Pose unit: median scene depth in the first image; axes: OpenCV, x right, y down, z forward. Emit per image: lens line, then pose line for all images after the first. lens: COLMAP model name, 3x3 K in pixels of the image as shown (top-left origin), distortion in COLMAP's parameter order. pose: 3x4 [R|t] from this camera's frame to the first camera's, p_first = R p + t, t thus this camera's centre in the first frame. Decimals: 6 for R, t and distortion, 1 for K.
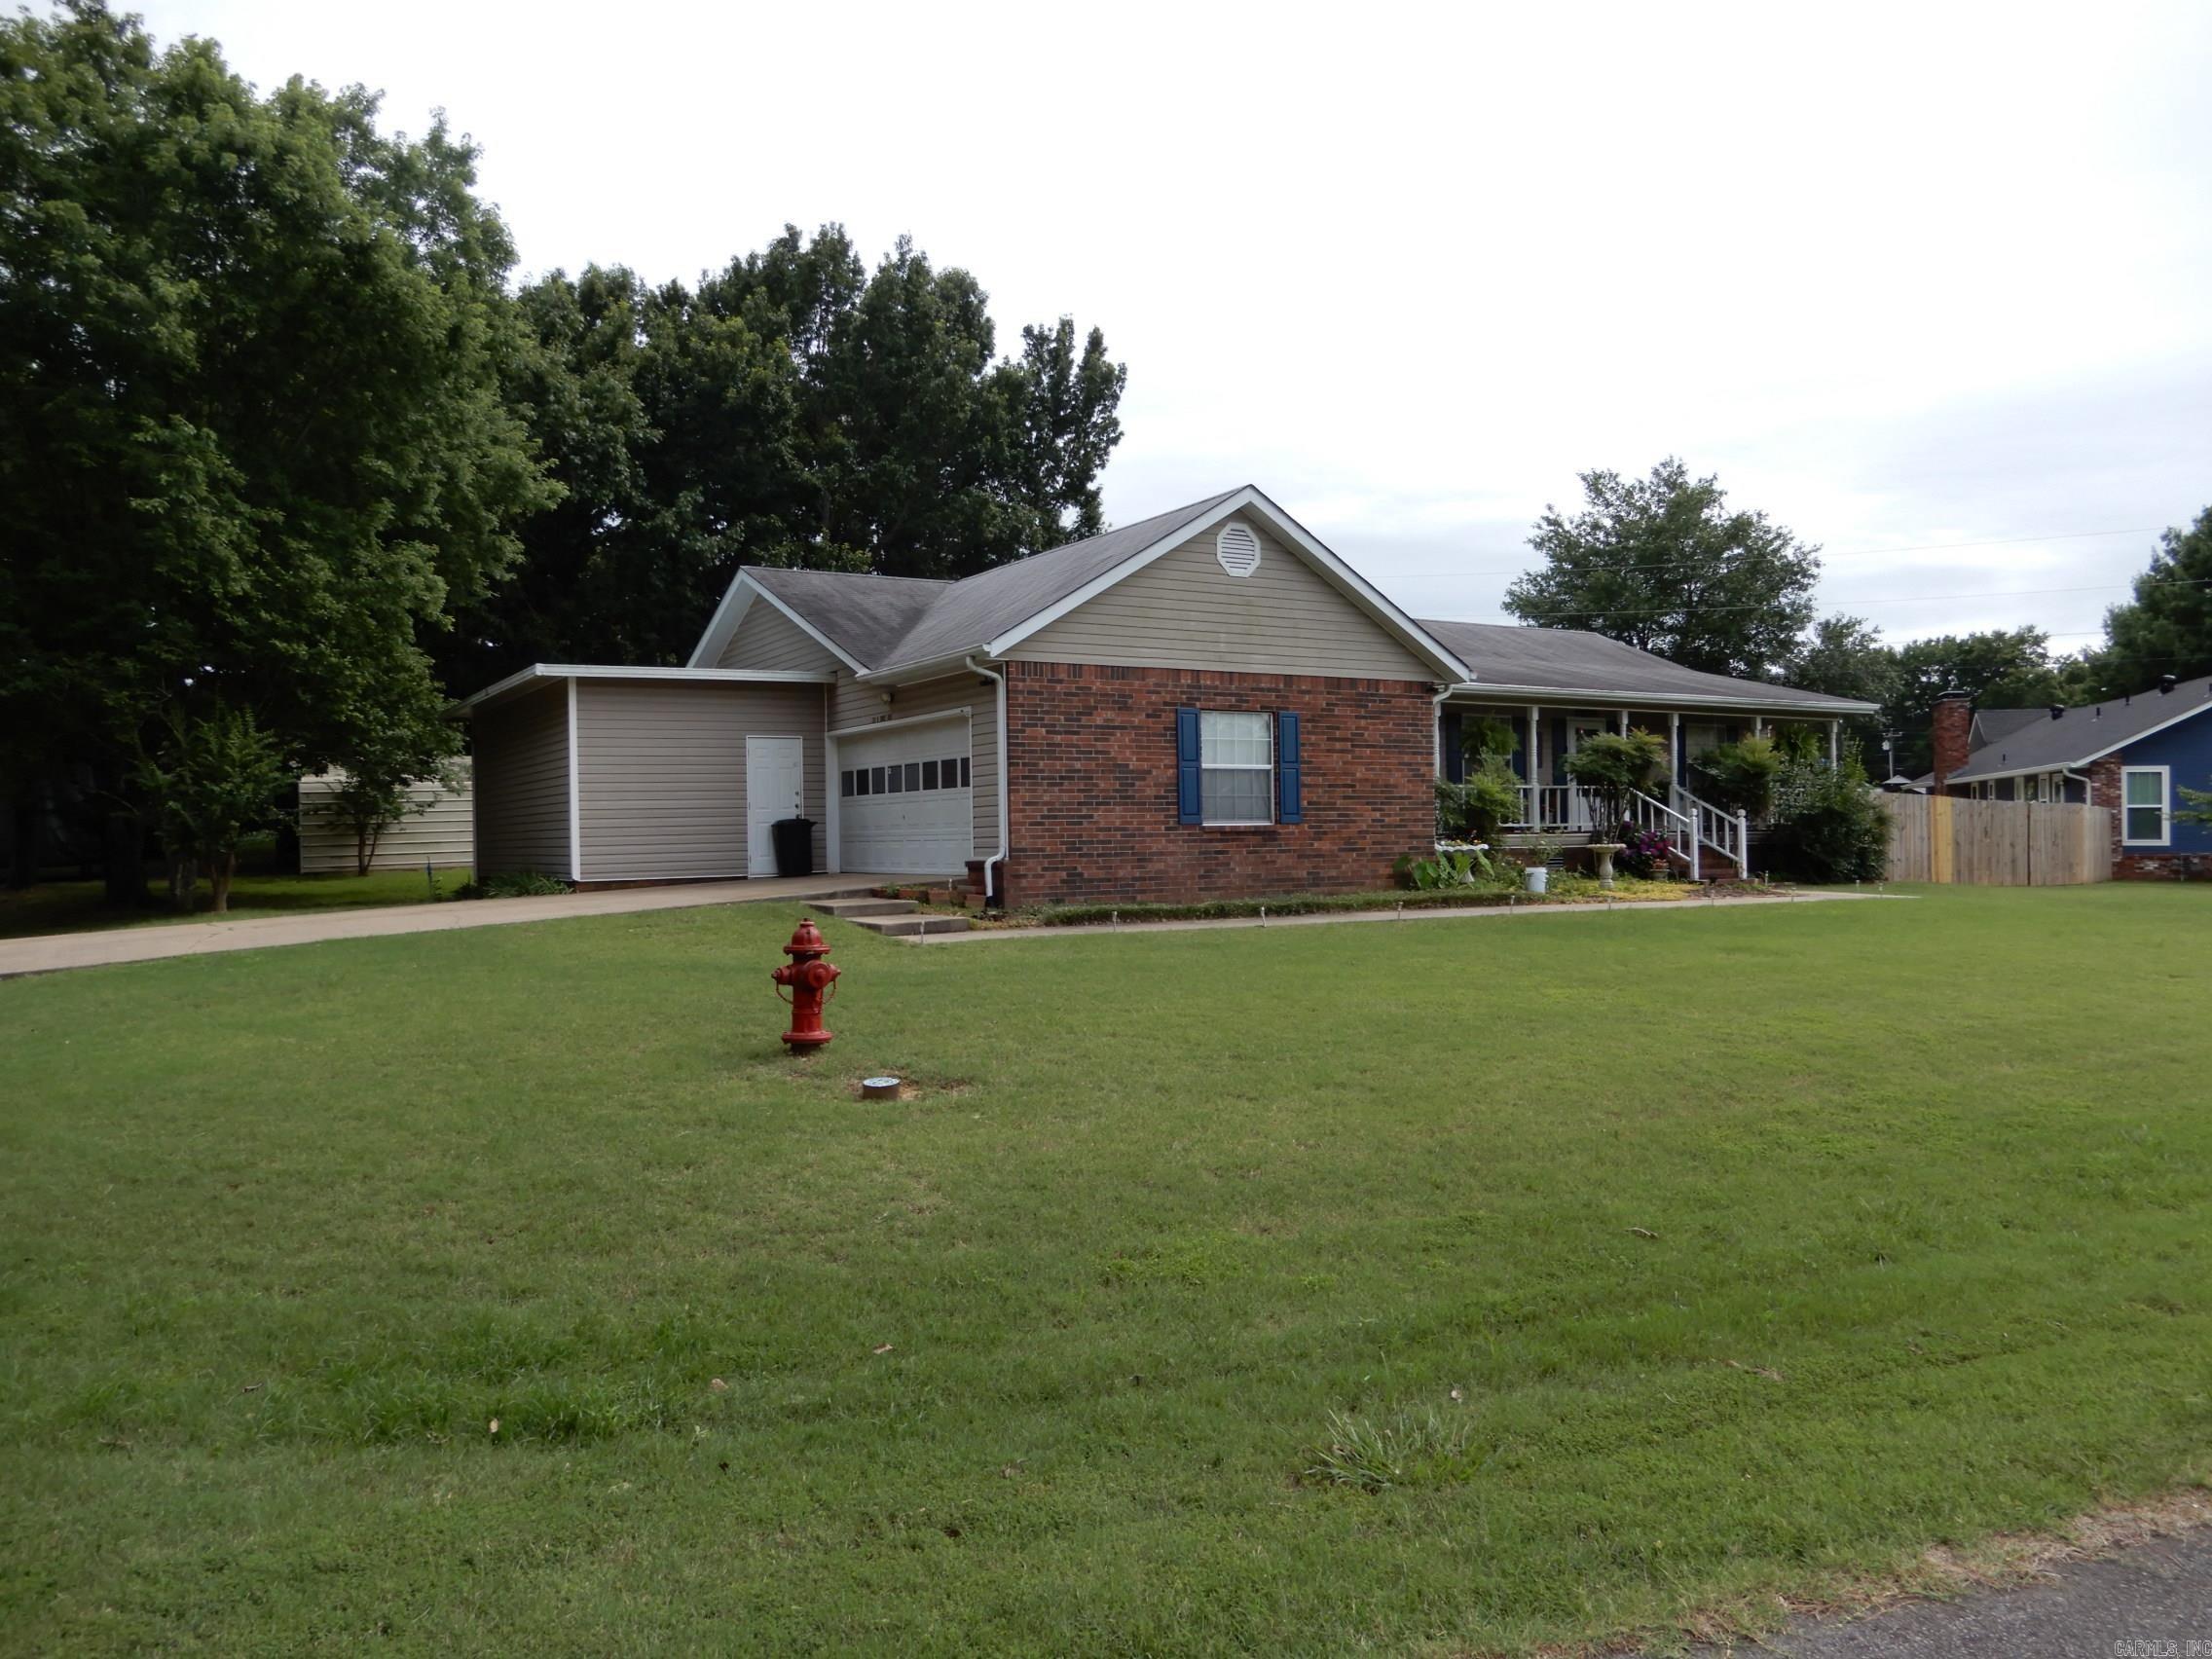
lens RADIAL K [[1593.1, 0, 1107.9], [0, 1593.1, 816.0], [0, 0, 1]] dist [0.012939, -0.008554]
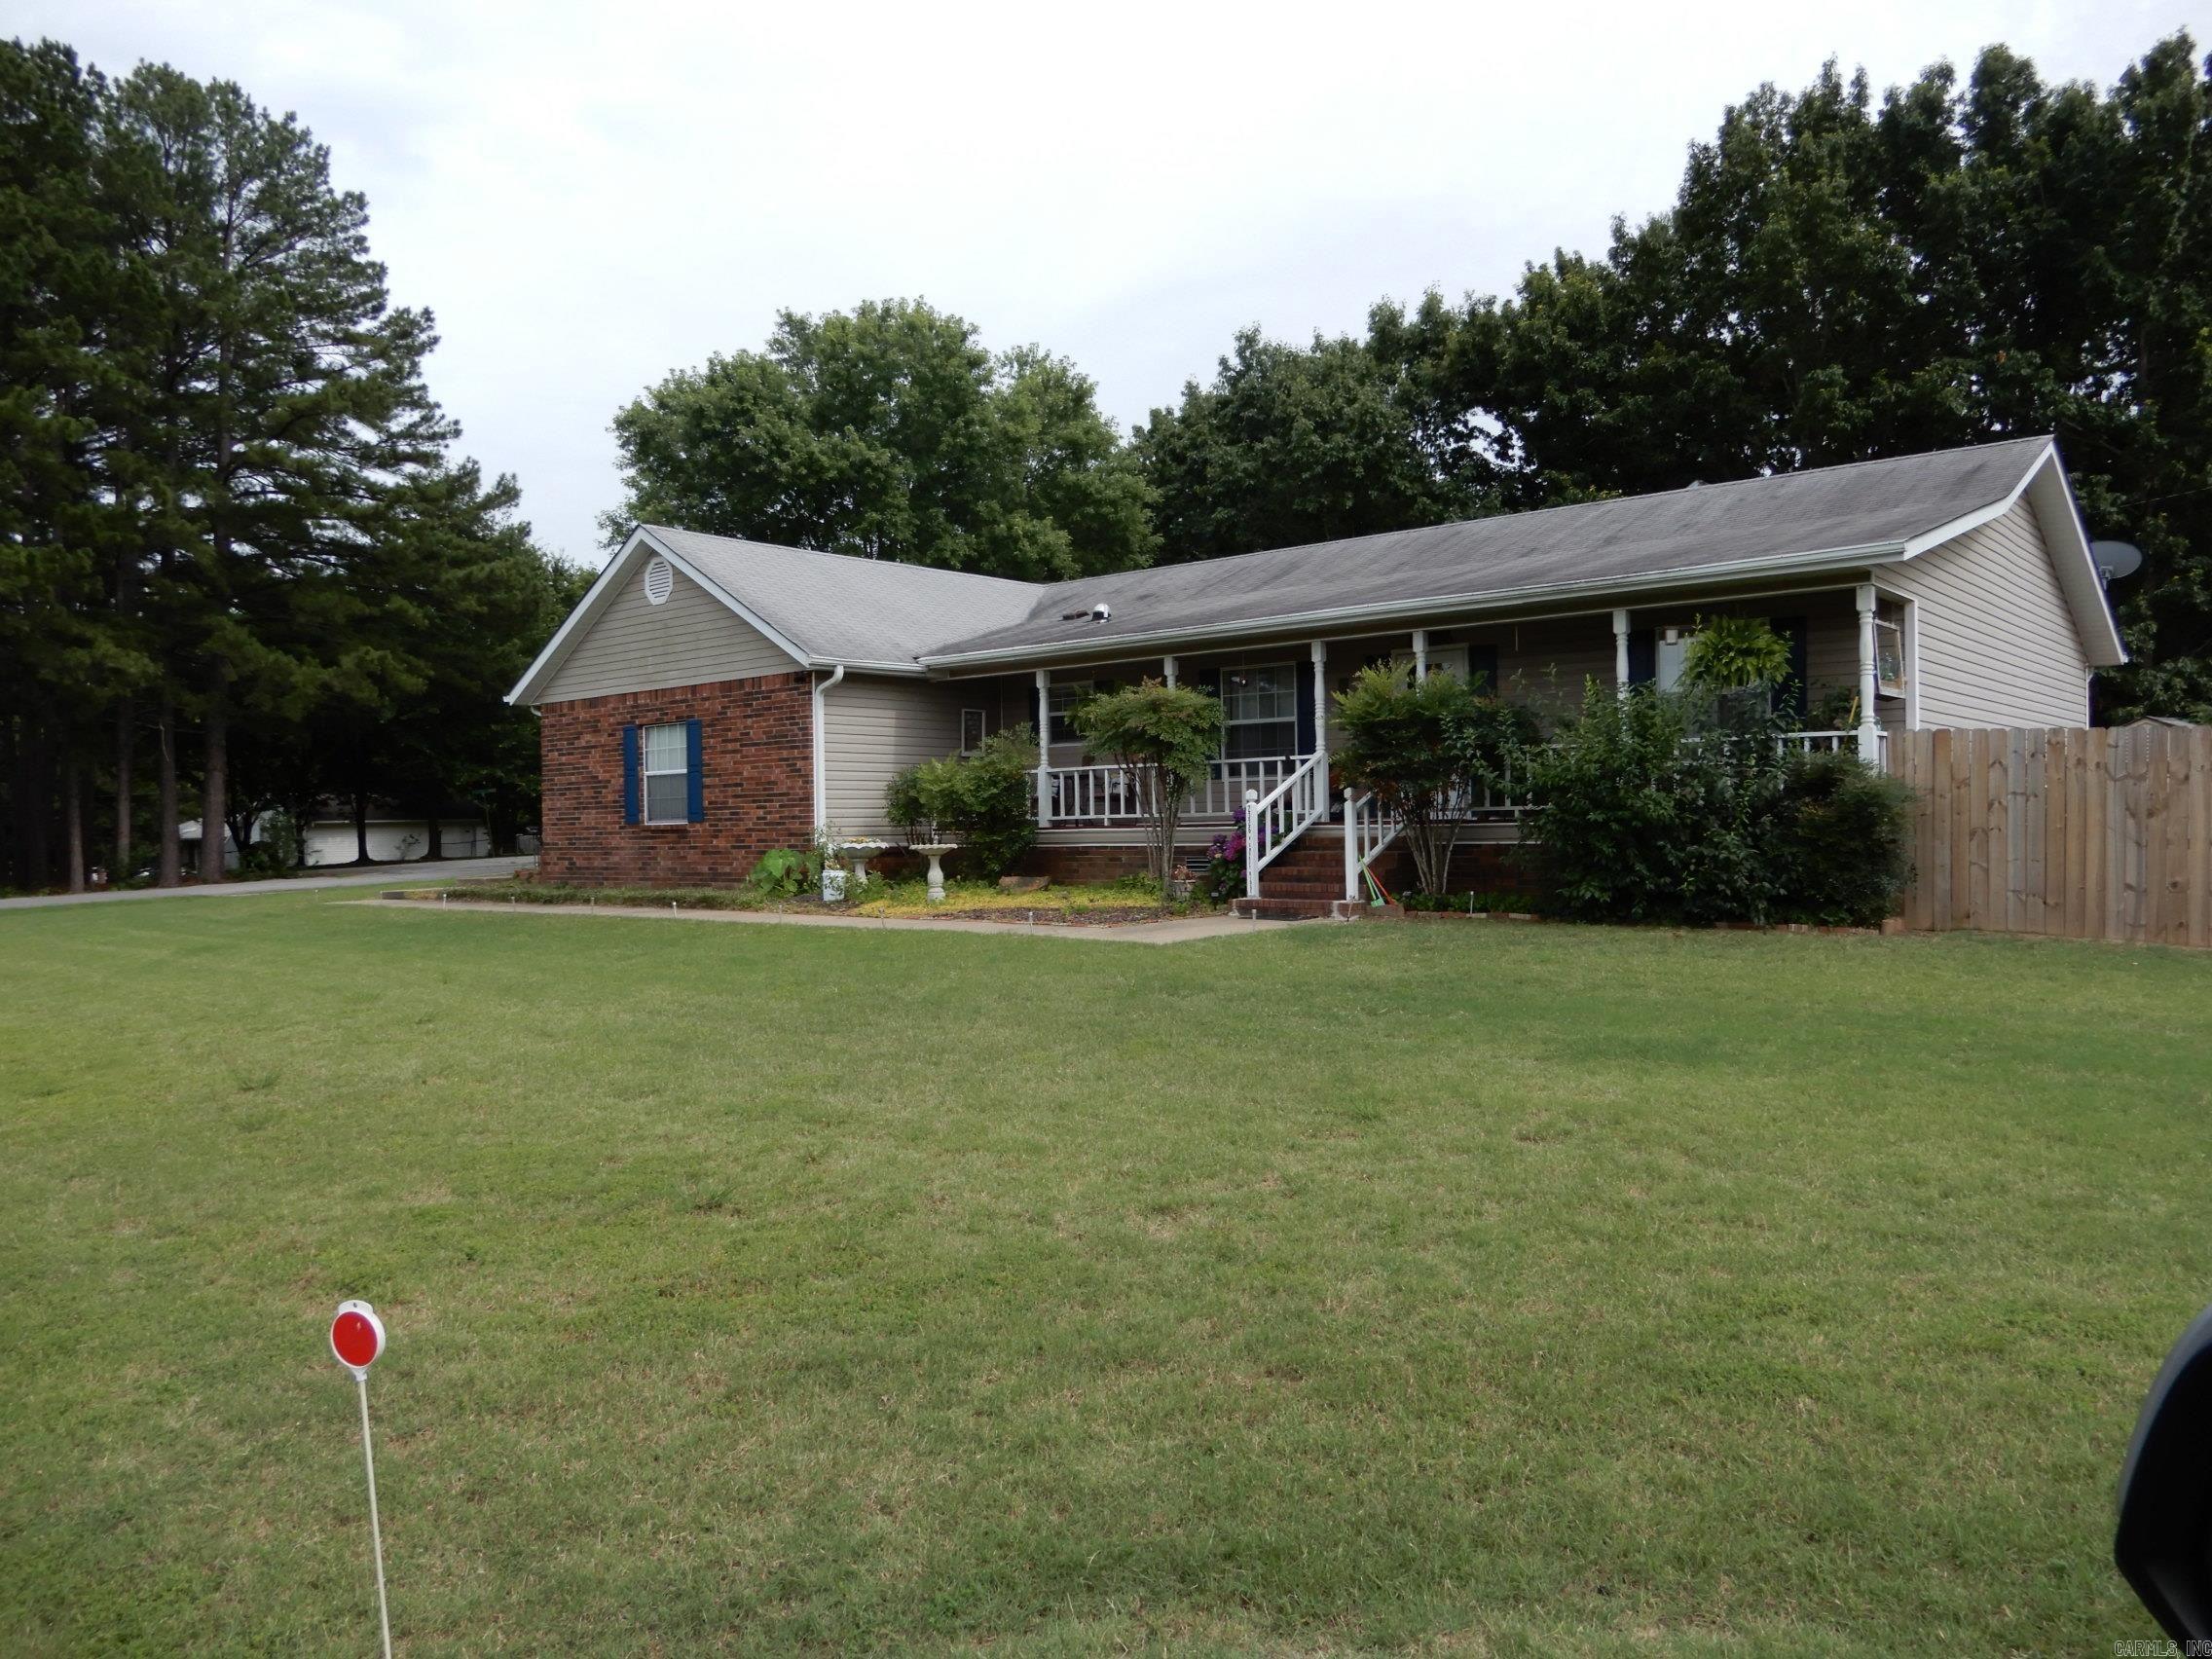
lens RADIAL K [[1593.1, 0, 1107.9], [0, 1593.1, 816.0], [0, 0, 1]] dist [0.012939, -0.008554]
pose [[0.303617, -0.006506, -0.952772, 1.244800], [0.018274, 0.999833, -0.001004, 0.006786], [0.952619, -0.017106, 0.303685, 0.948559]]
